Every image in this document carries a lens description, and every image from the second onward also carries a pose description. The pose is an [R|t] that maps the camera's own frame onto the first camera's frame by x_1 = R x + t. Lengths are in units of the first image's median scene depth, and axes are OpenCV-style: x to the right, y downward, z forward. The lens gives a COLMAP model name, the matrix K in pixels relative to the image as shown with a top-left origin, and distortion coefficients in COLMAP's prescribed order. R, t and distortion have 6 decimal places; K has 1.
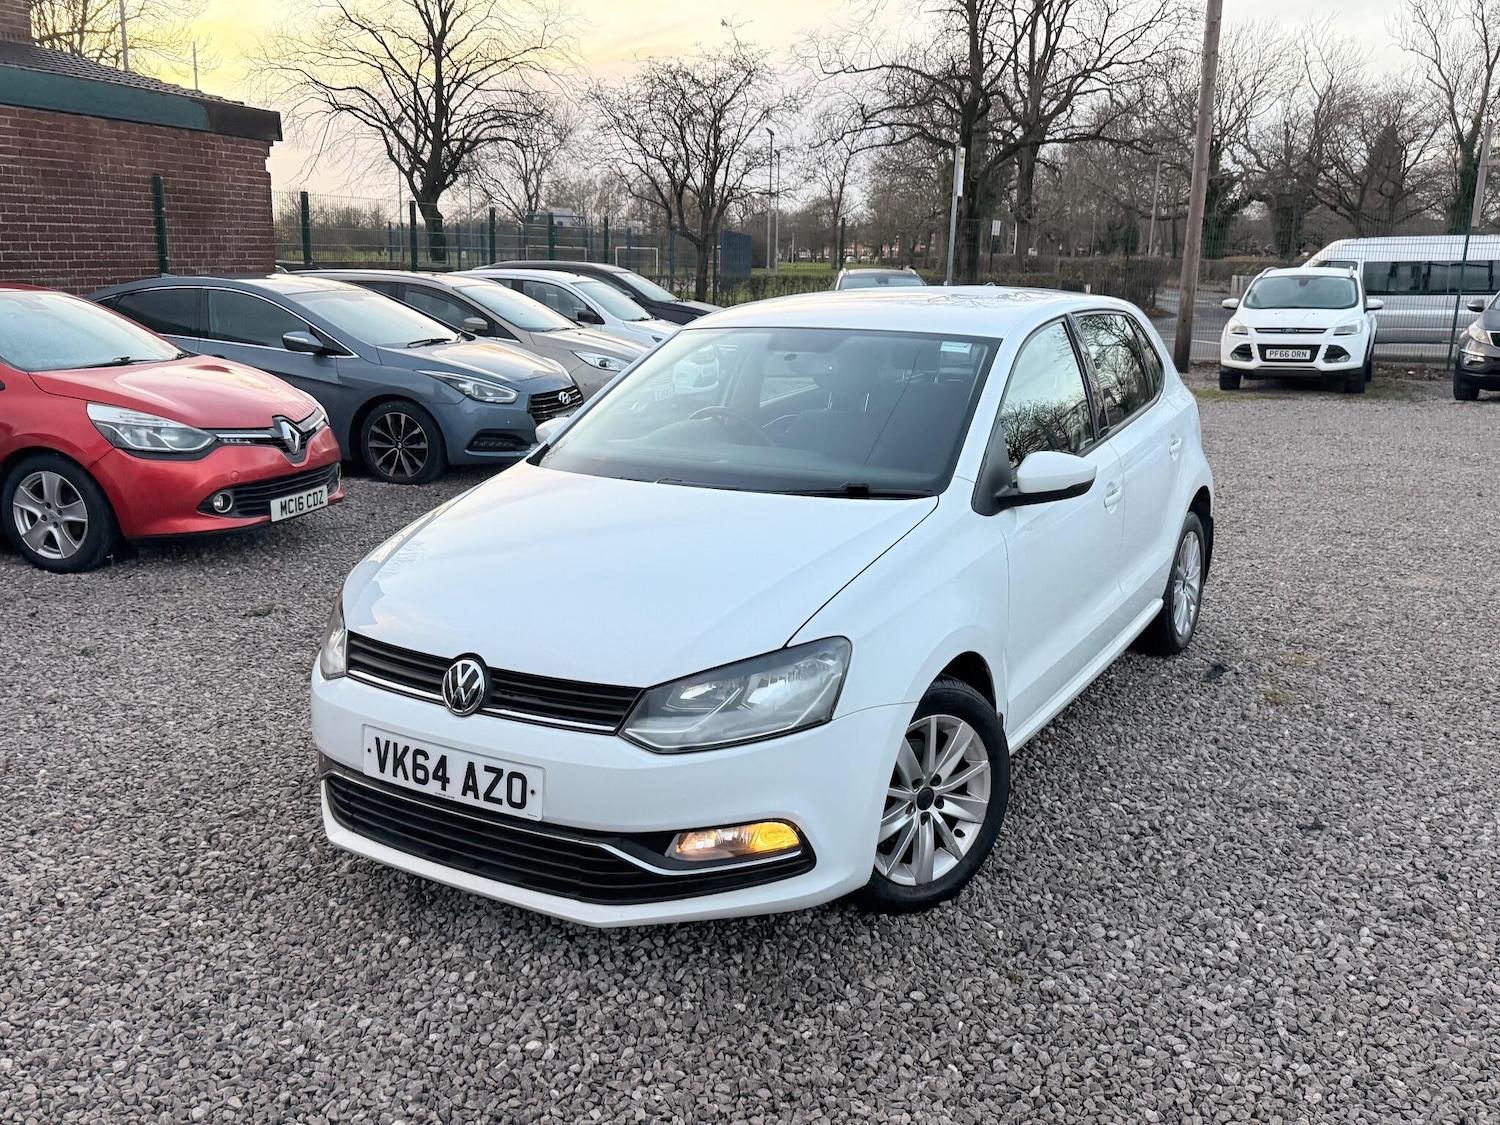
lens RADIAL K [[1264.6, 0, 767.3], [0, 1264.6, 603.9], [0, 0, 1]] dist [0.038076, -0.063969]
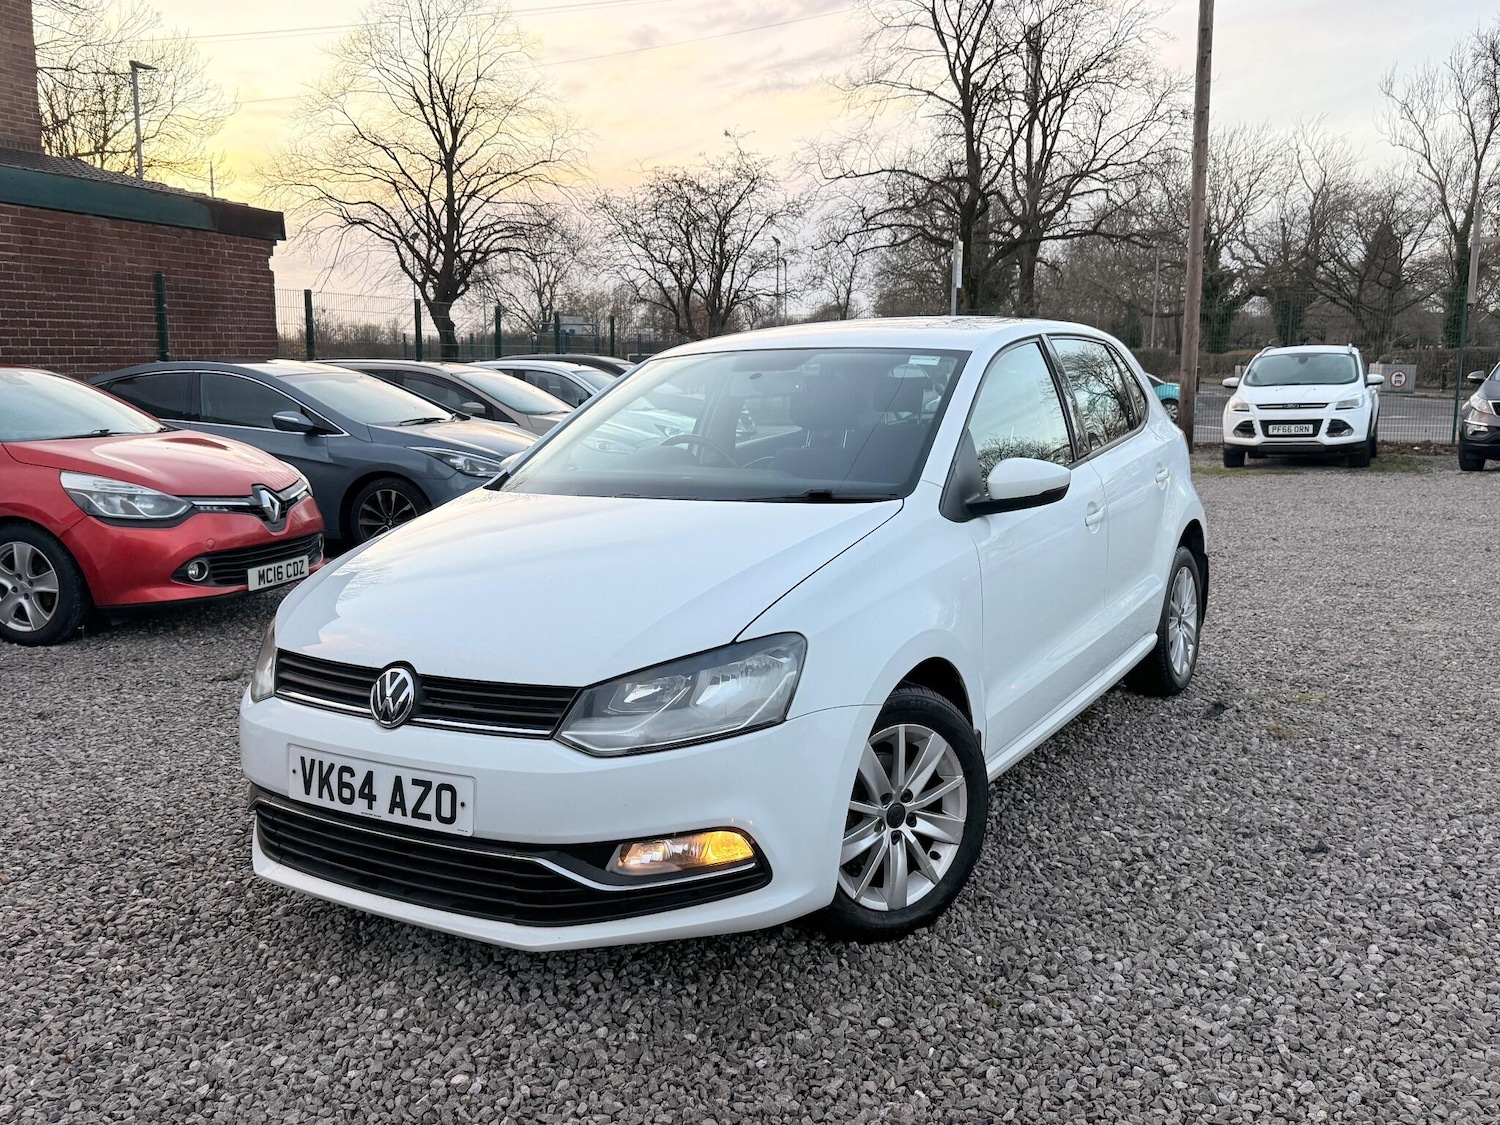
lens RADIAL K [[1264.6, 0, 783.0], [0, 1264.6, 623.8], [0, 0, 1]] dist [0.038076, -0.063969]
pose [[0.999826, -0.018590, -0.001256, 0.041639], [0.018464, 0.997571, -0.067171, 0.067059], [0.002502, 0.067136, 0.997741, 0.055517]]
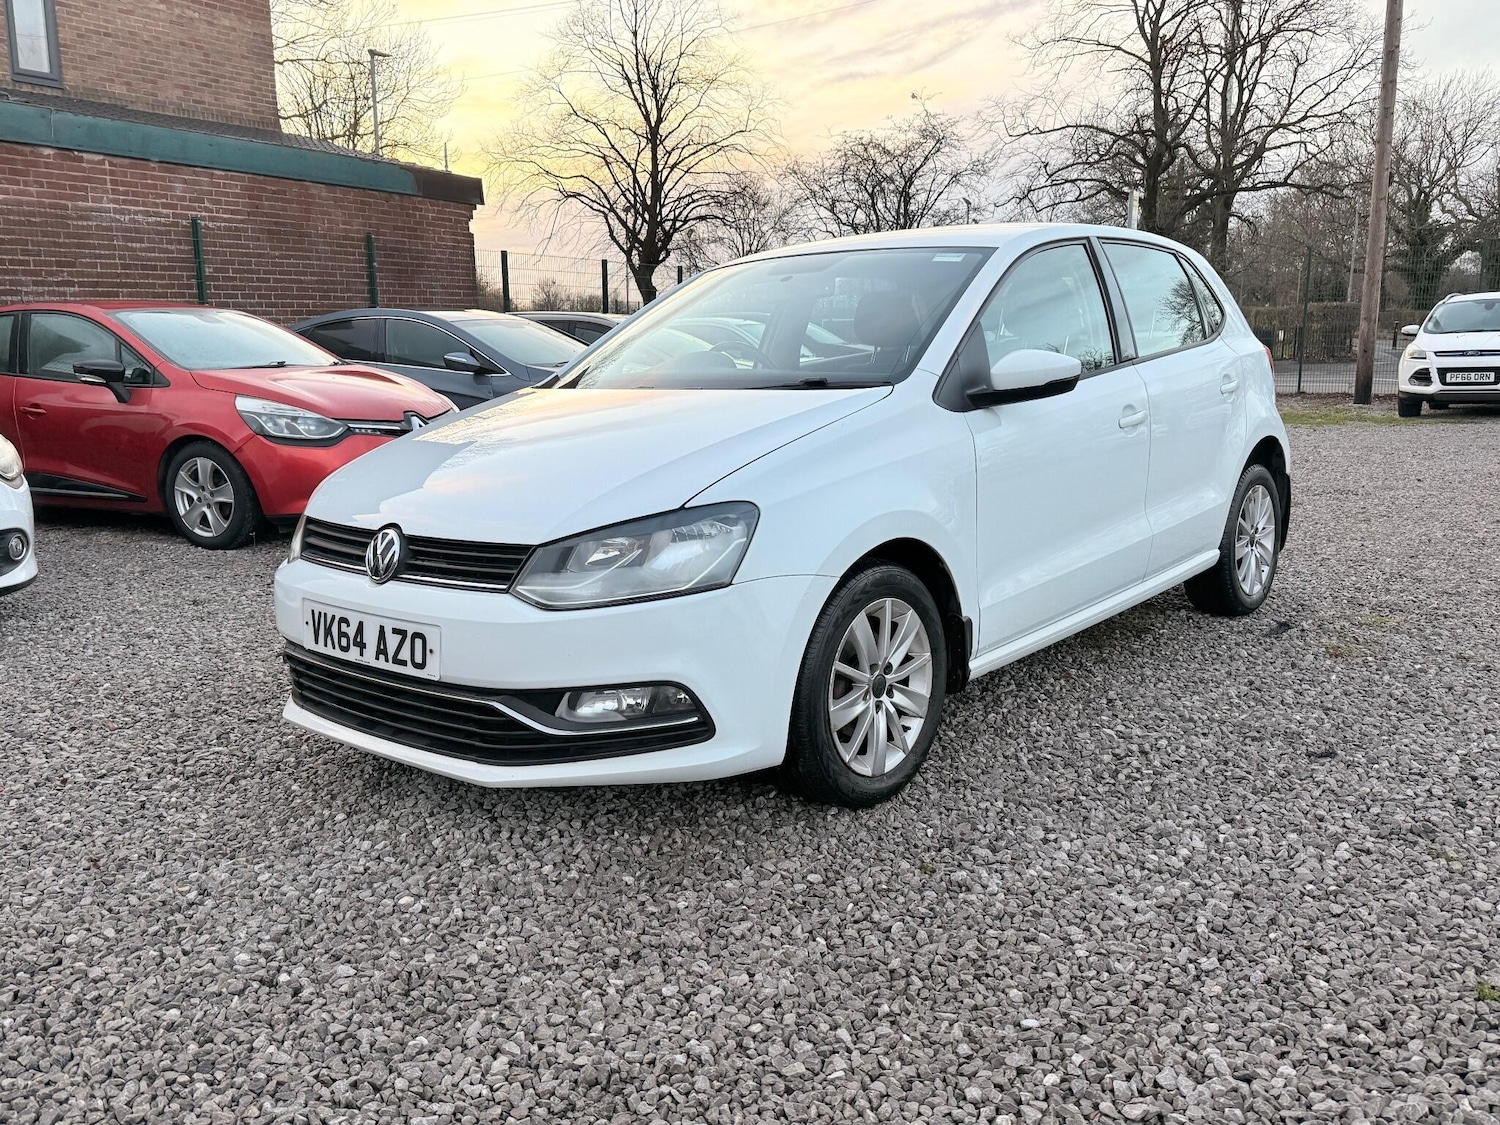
lens RADIAL K [[1206.5, 0, 774.1], [0, 1206.5, 602.3], [0, 0, 1]] dist [0.056752, -0.082811]
pose [[0.986457, 0.012062, -0.163575, 0.189537], [-0.020333, 0.998593, -0.048980, 0.121021], [0.162754, 0.051643, 0.985314, 0.082965]]
